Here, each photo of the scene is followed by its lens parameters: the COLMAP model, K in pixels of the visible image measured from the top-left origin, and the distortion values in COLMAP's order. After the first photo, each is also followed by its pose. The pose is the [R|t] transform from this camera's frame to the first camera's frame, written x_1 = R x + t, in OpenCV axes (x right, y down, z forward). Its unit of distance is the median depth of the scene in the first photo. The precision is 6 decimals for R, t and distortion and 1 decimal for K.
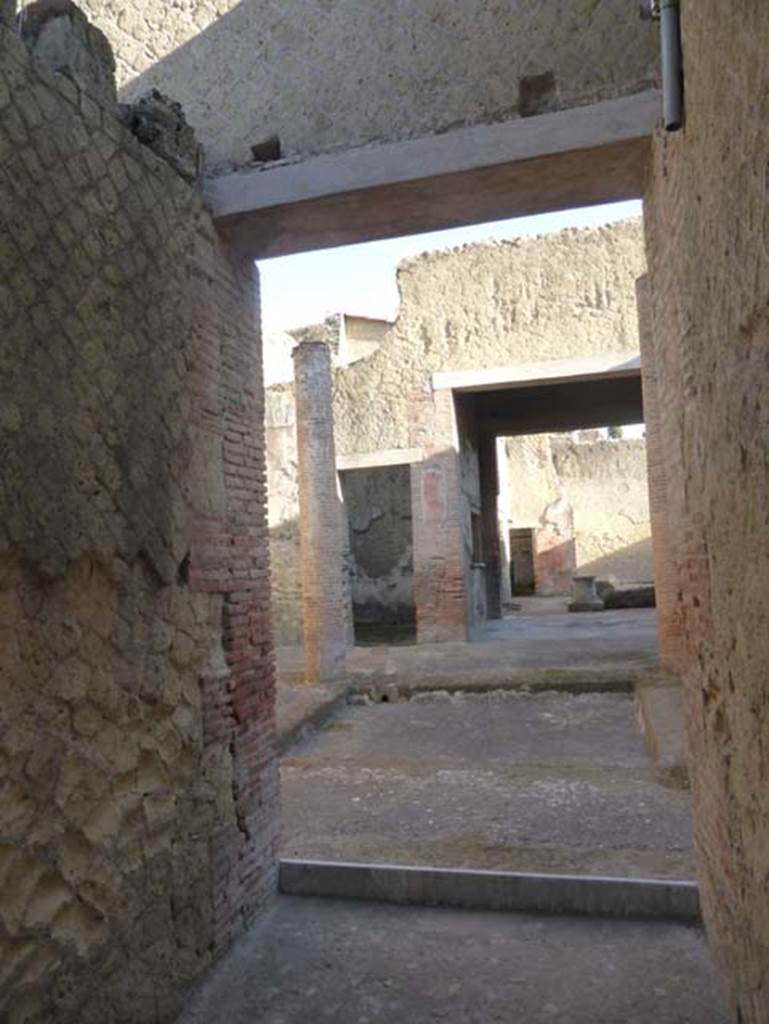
lens RADIAL K [[752.2, 0, 385.5], [0, 752.2, 512.5], [0, 0, 1]] dist [-0.003013, 0.003416]
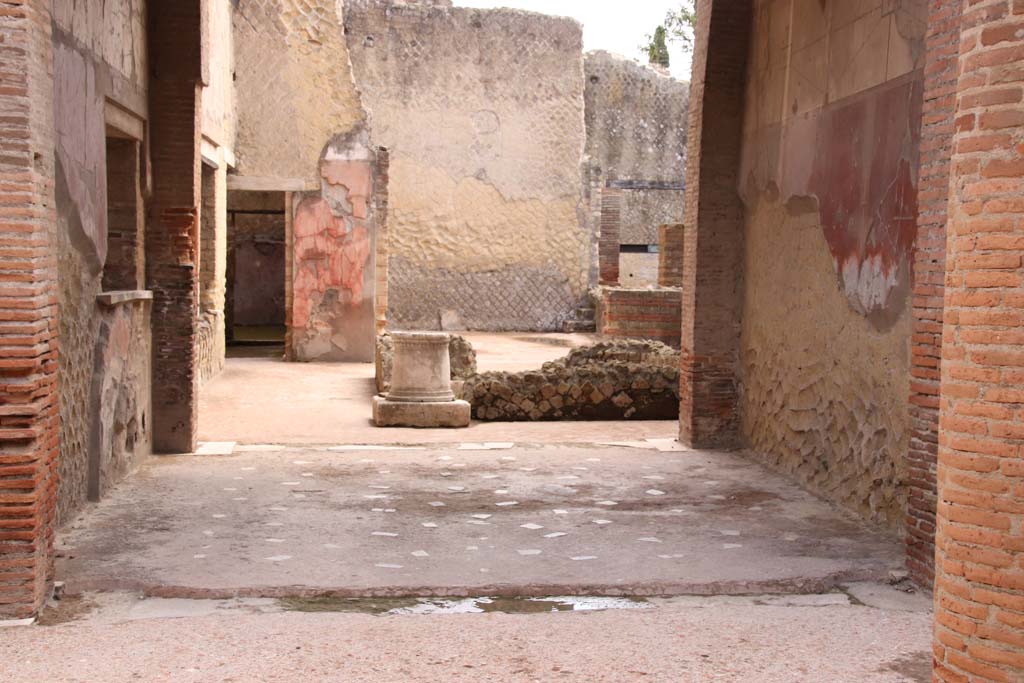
lens RADIAL K [[1450.2, 0, 513.1], [0, 1450.2, 341.9], [0, 0, 1]] dist [0.233664, 0.000000]
pose [[0.934729, 0.037496, 0.353376, 0.034205], [-0.080789, 0.990801, 0.108566, 0.004908], [-0.346055, -0.130029, 0.929160, 0.218262]]
